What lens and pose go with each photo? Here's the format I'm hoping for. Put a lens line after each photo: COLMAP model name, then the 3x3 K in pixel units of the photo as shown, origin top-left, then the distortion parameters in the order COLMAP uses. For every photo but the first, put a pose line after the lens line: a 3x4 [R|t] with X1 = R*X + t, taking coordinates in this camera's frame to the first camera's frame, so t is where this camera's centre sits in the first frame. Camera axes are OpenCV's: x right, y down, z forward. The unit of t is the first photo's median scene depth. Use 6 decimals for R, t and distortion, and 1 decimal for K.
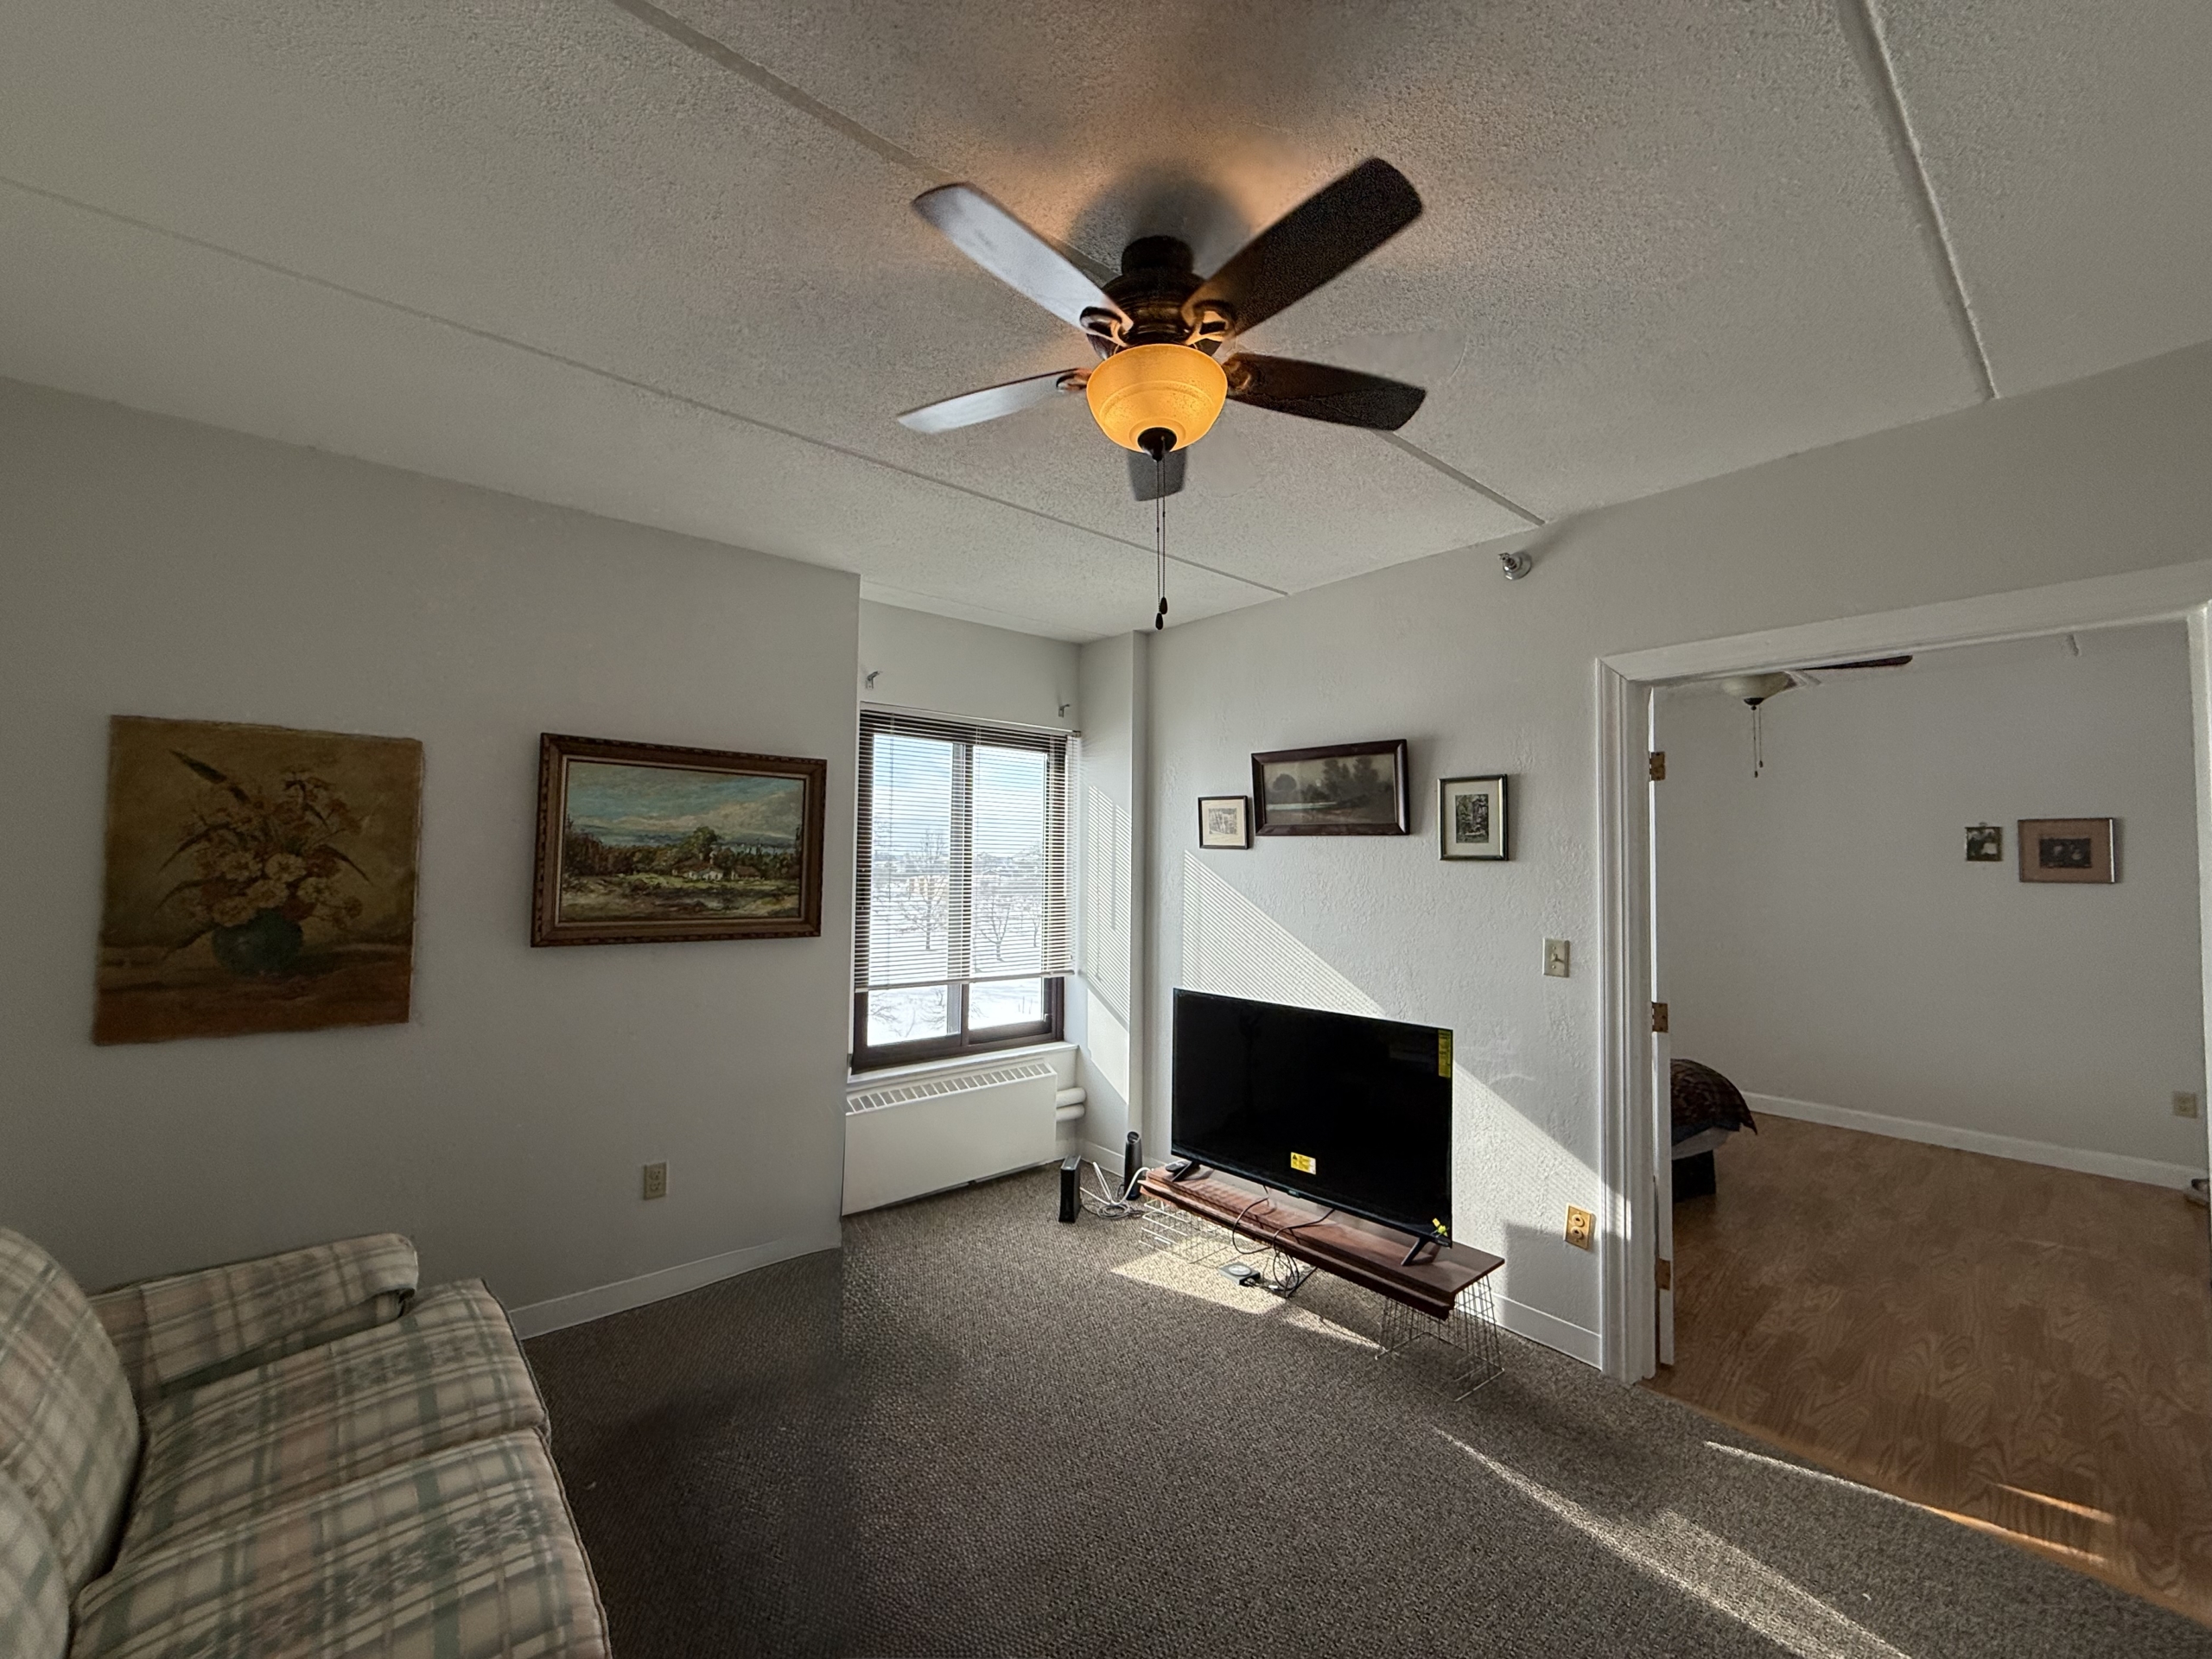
lens RADIAL K [[881.6, 0, 1106.0], [0, 881.6, 829.5], [0, 0, 1]] dist [0.001093, 0.000372]
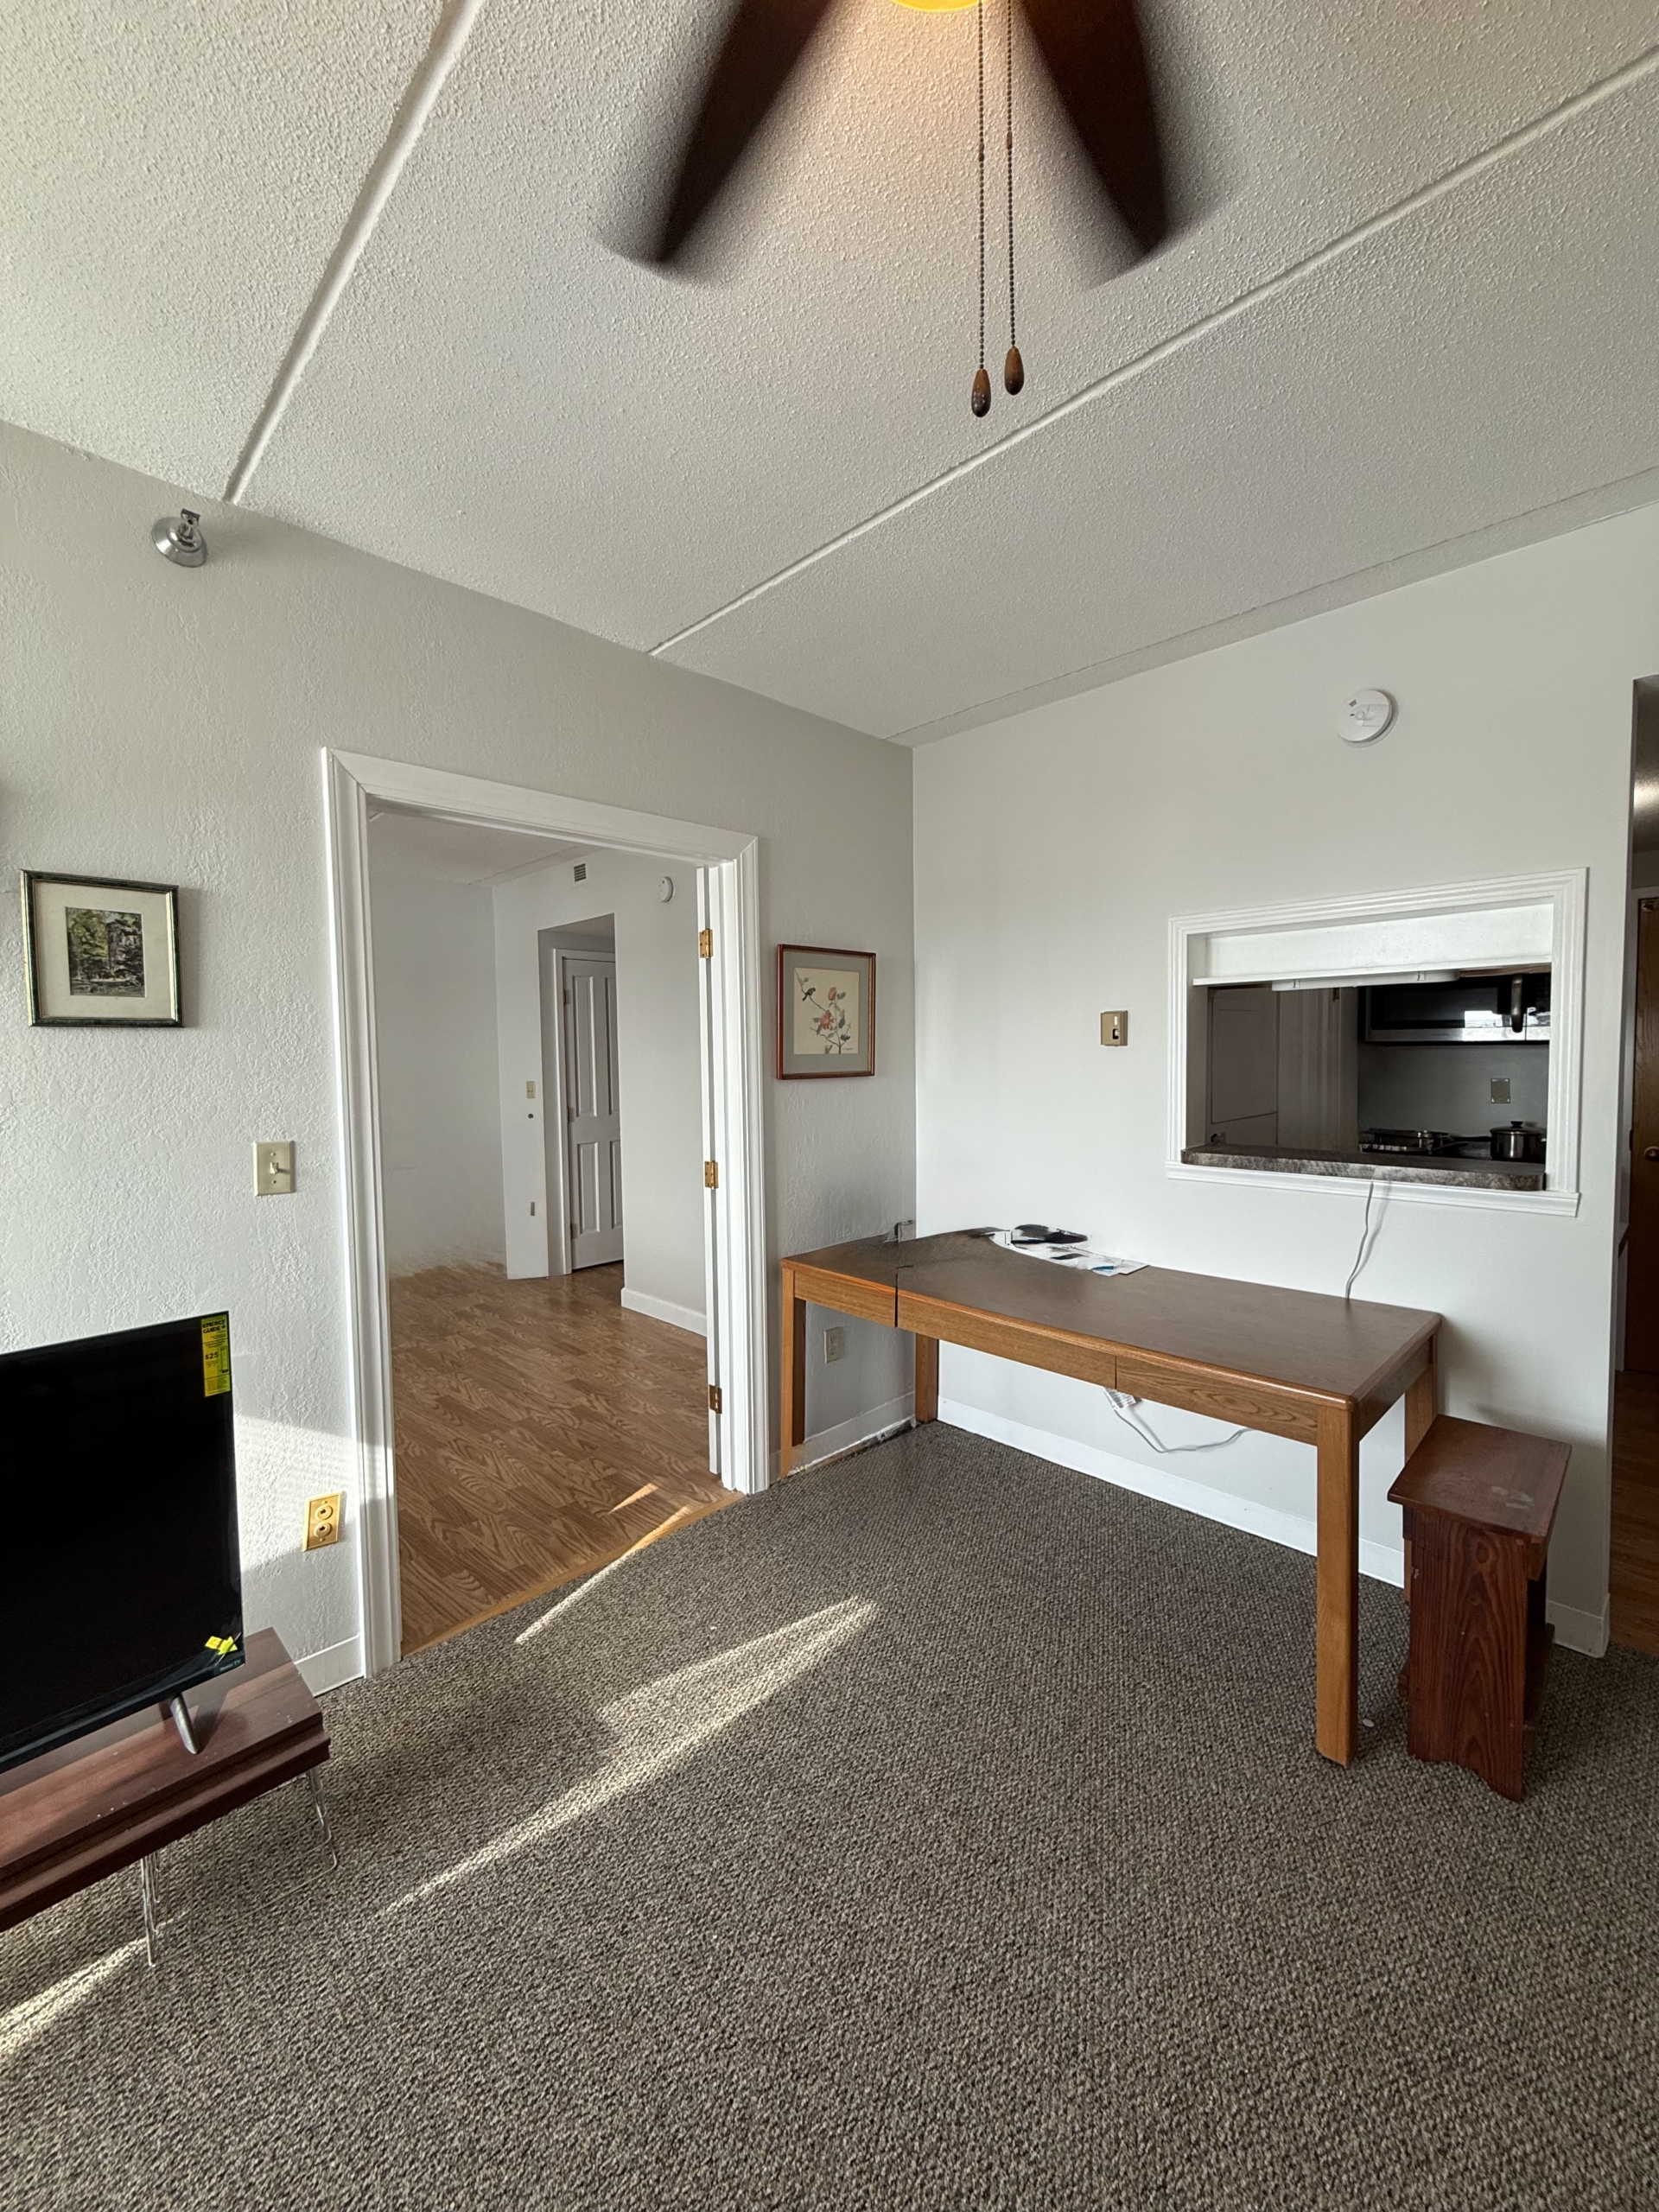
lens RADIAL K [[881.6, 0, 827.1], [0, 881.6, 1097.0], [0, 0, 1]] dist [0.001093, 0.000372]
pose [[-0.078128, -0.062223, 0.995000, -0.216608], [-0.025469, 0.997849, 0.060401, 0.037985], [-0.996618, -0.020623, -0.079545, 0.644141]]
